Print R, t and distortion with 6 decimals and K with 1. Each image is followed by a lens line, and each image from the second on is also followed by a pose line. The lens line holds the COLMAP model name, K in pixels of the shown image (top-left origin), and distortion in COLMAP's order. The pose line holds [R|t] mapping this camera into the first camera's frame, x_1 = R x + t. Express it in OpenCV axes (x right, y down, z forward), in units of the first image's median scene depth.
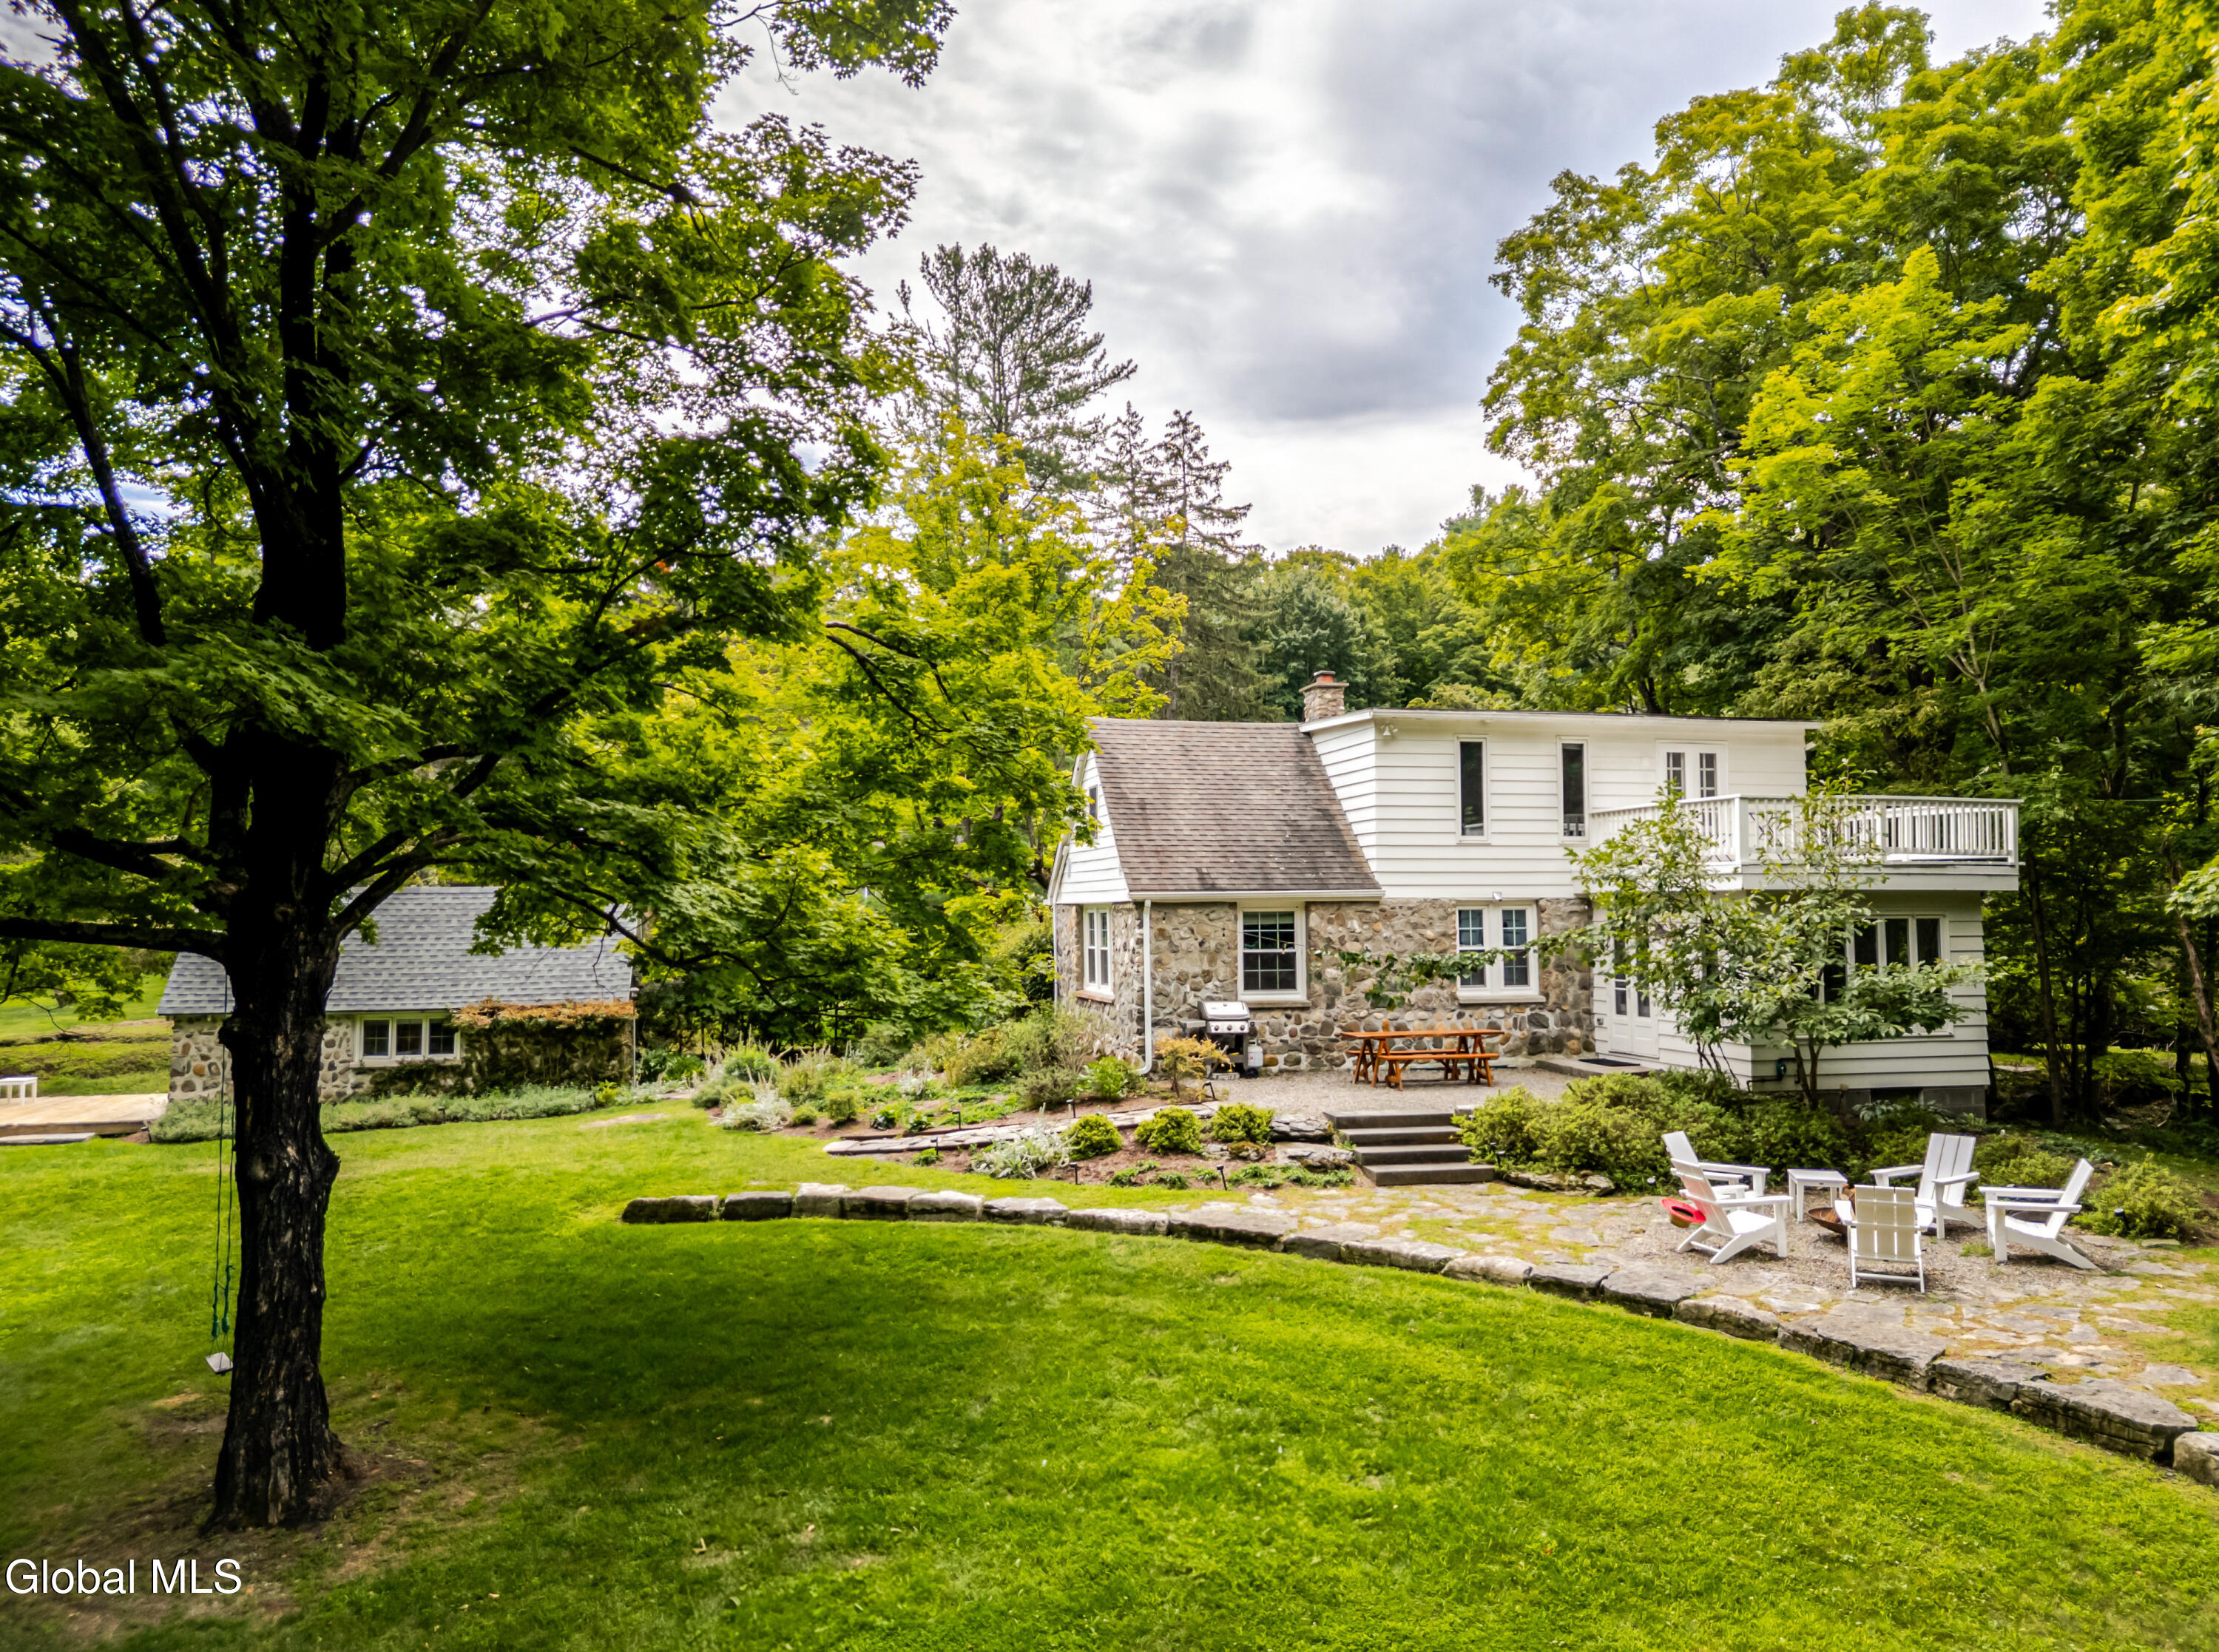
lens RADIAL K [[1577.8, 0, 1118.4], [0, 1577.8, 821.8], [0, 0, 1]] dist [0.047303, -0.037345]
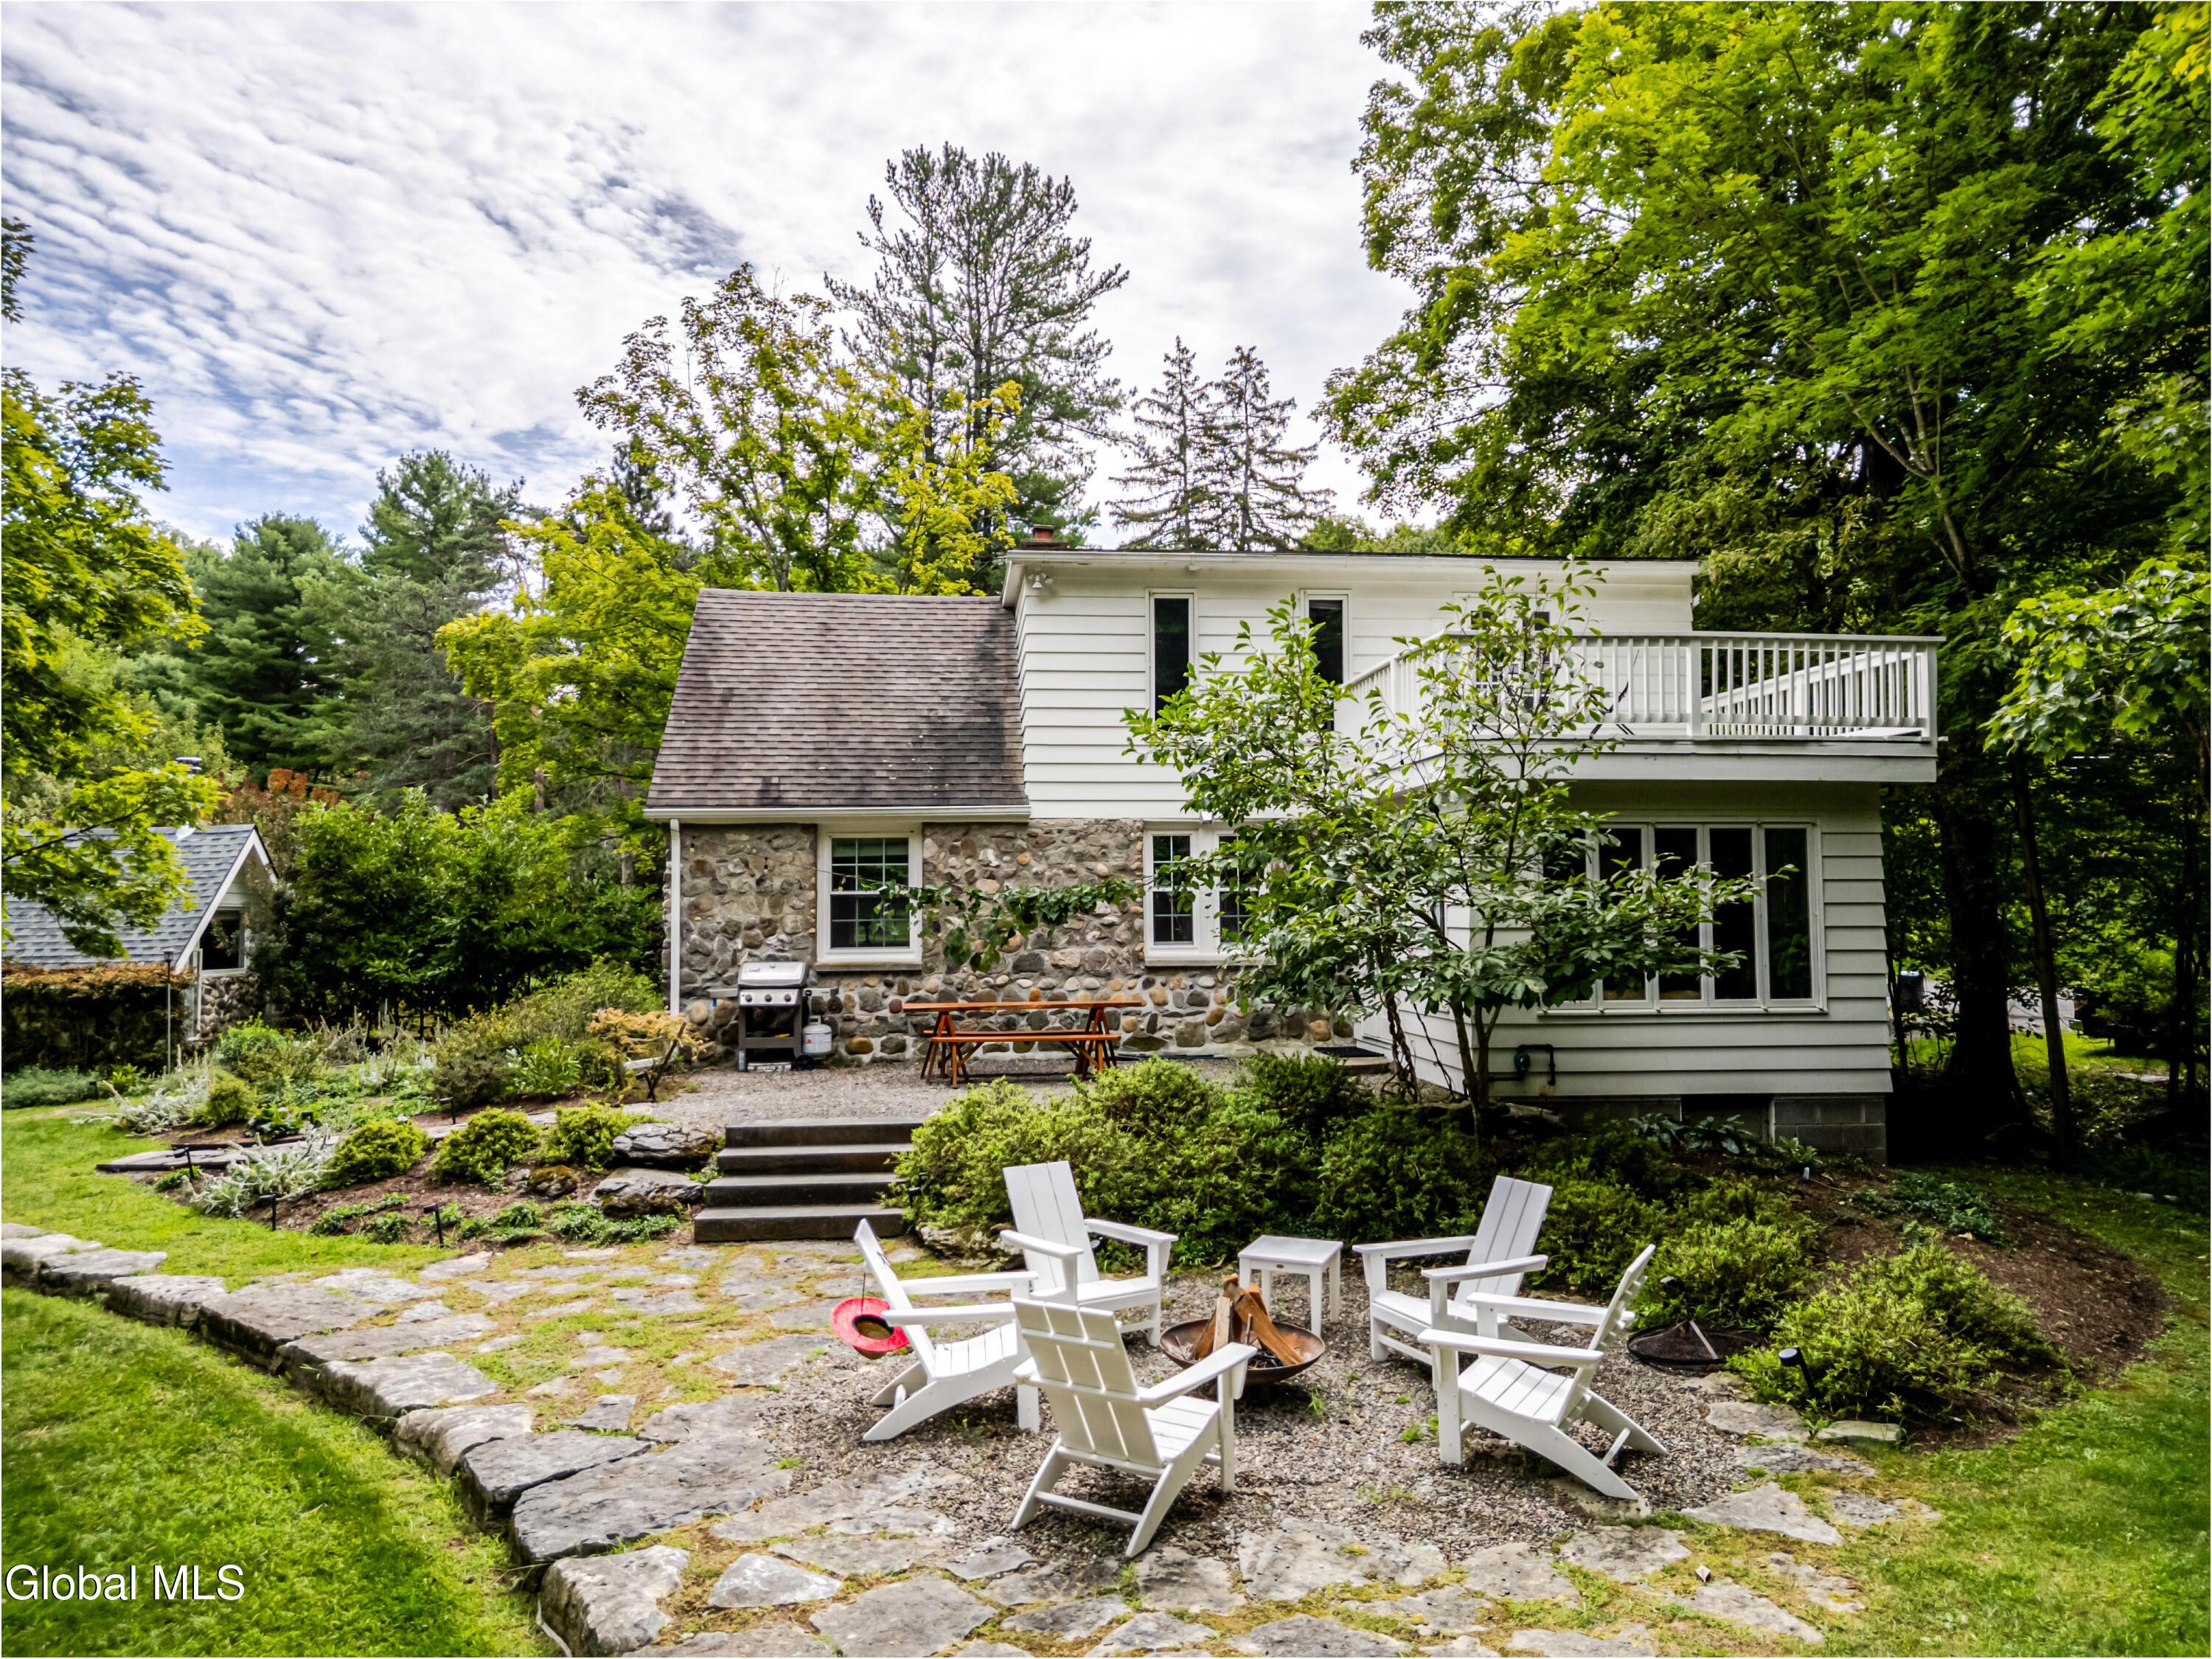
lens RADIAL K [[1573.0, 0, 1094.7], [0, 1573.0, 823.1], [0, 0, 1]] dist [0.047303, -0.037345]
pose [[0.989254, -0.010434, -0.145835, 0.299843], [0.010444, 0.999945, -0.000700, 0.051585], [0.145834, -0.000830, 0.989309, 0.307446]]
